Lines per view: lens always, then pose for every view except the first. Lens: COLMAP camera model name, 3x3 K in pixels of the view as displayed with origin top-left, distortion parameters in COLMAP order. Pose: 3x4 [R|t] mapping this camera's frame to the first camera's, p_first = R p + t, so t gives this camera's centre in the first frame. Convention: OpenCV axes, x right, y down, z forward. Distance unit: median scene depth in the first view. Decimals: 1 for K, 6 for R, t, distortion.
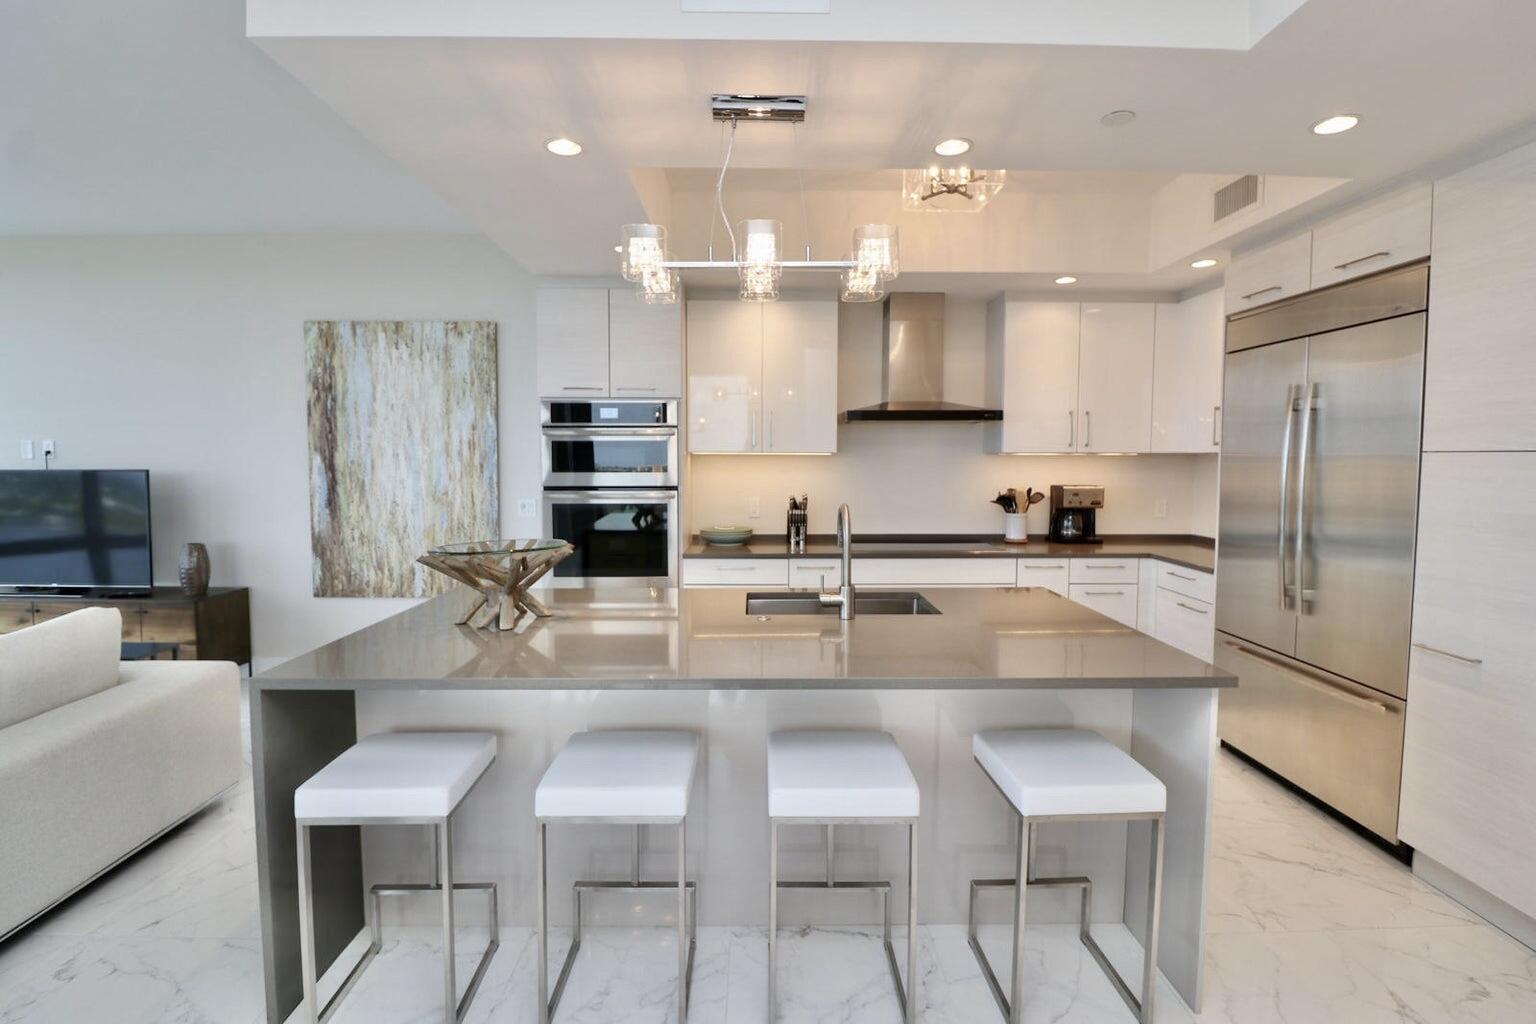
lens RADIAL K [[719.5, 0, 770.4], [0, 719.5, 503.2], [0, 0, 1]] dist [-0.004103, -0.001894]
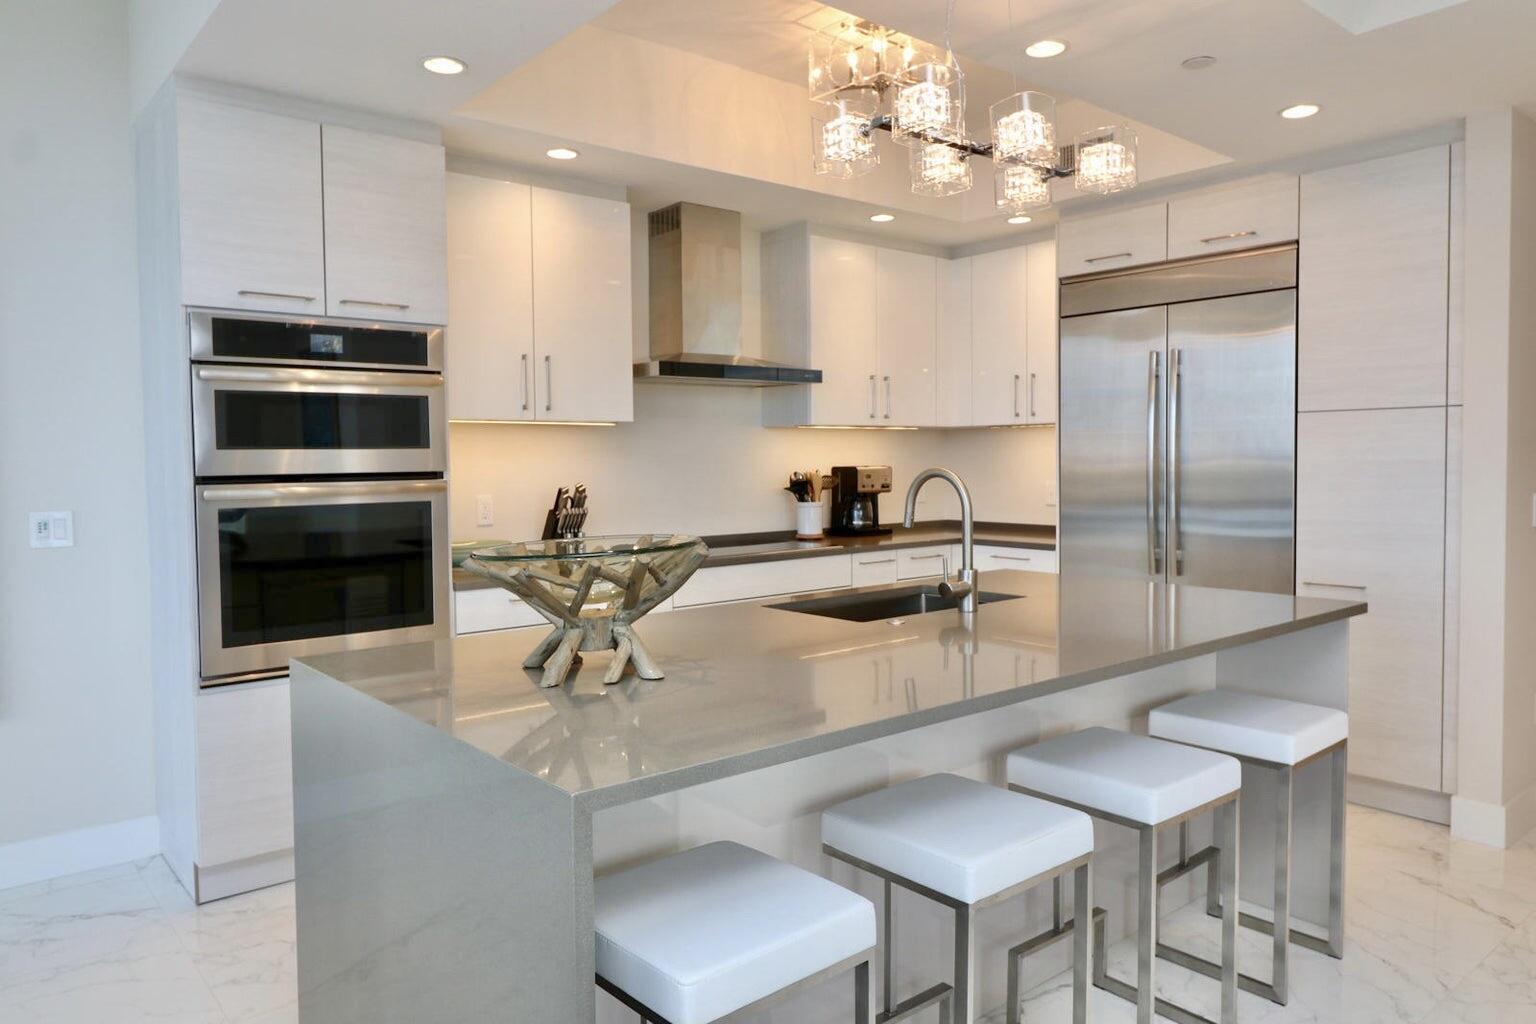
lens RADIAL K [[1052.3, 0, 770.0], [0, 1052.3, 514.4], [0, 0, 1]] dist [0.009784, -0.001022]
pose [[0.773133, -0.043651, 0.632740, -0.433995], [0.052894, 0.998591, 0.004259, 0.020690], [-0.632035, 0.030175, 0.774352, 0.129884]]
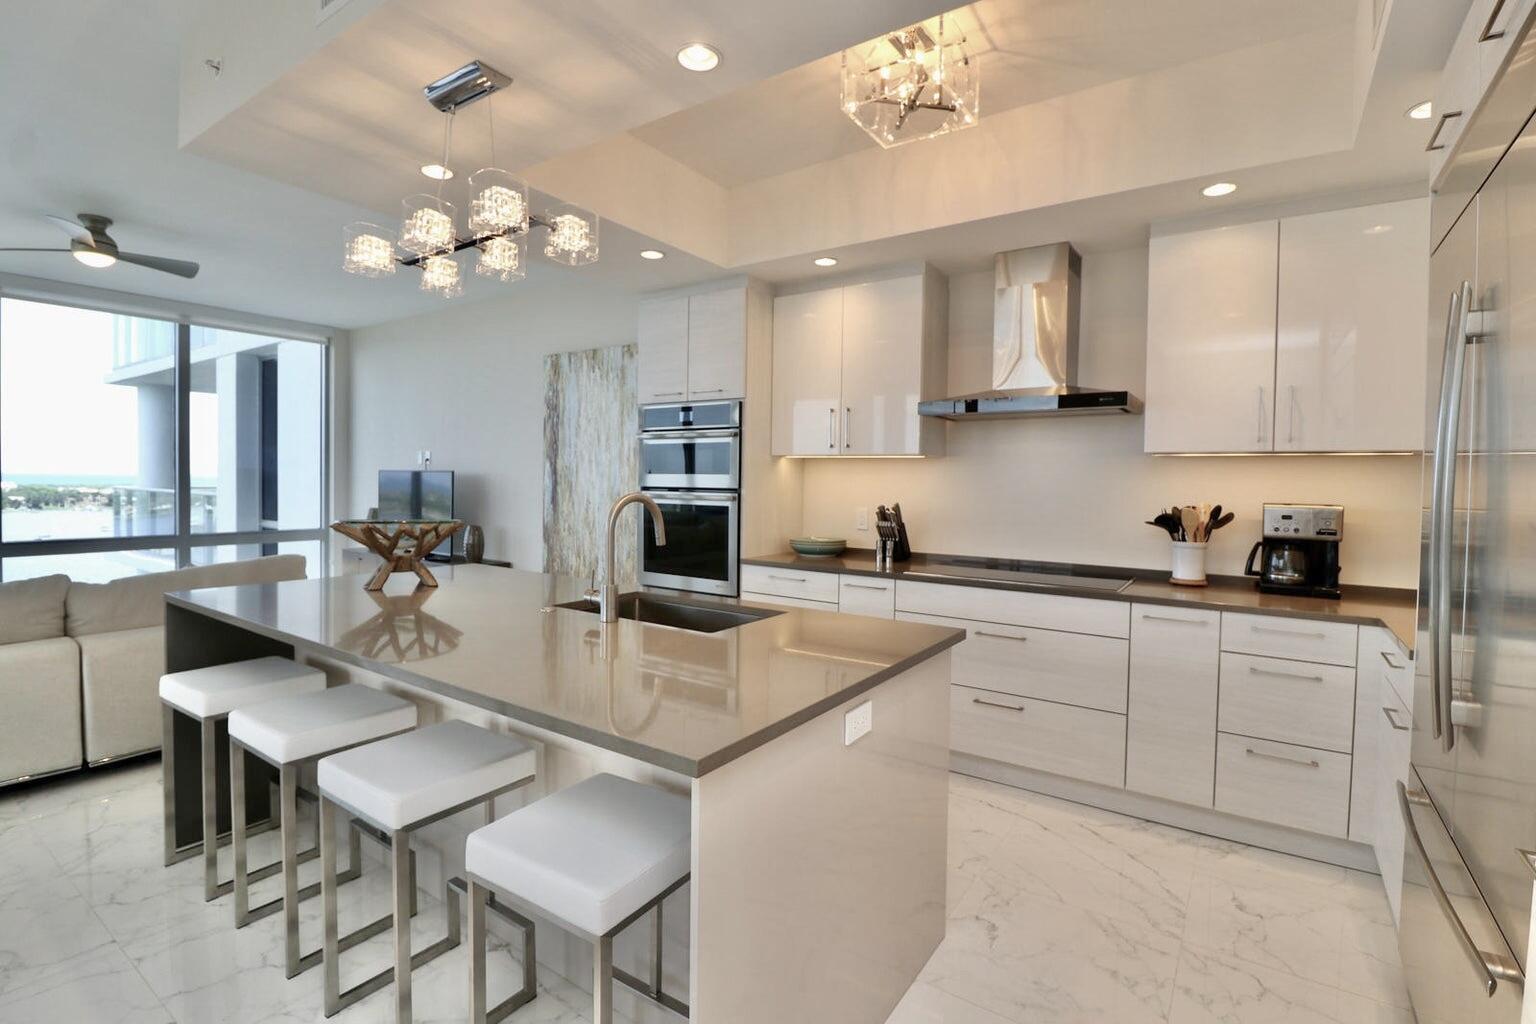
lens RADIAL K [[719.5, 0, 755.6], [0, 719.5, 508.6], [0, 0, 1]] dist [-0.004103, -0.001894]
pose [[0.807487, 0.034848, -0.588855, 0.417851], [-0.052308, 0.998551, -0.012636, 0.012842], [0.587562, 0.041005, 0.808140, 0.207591]]
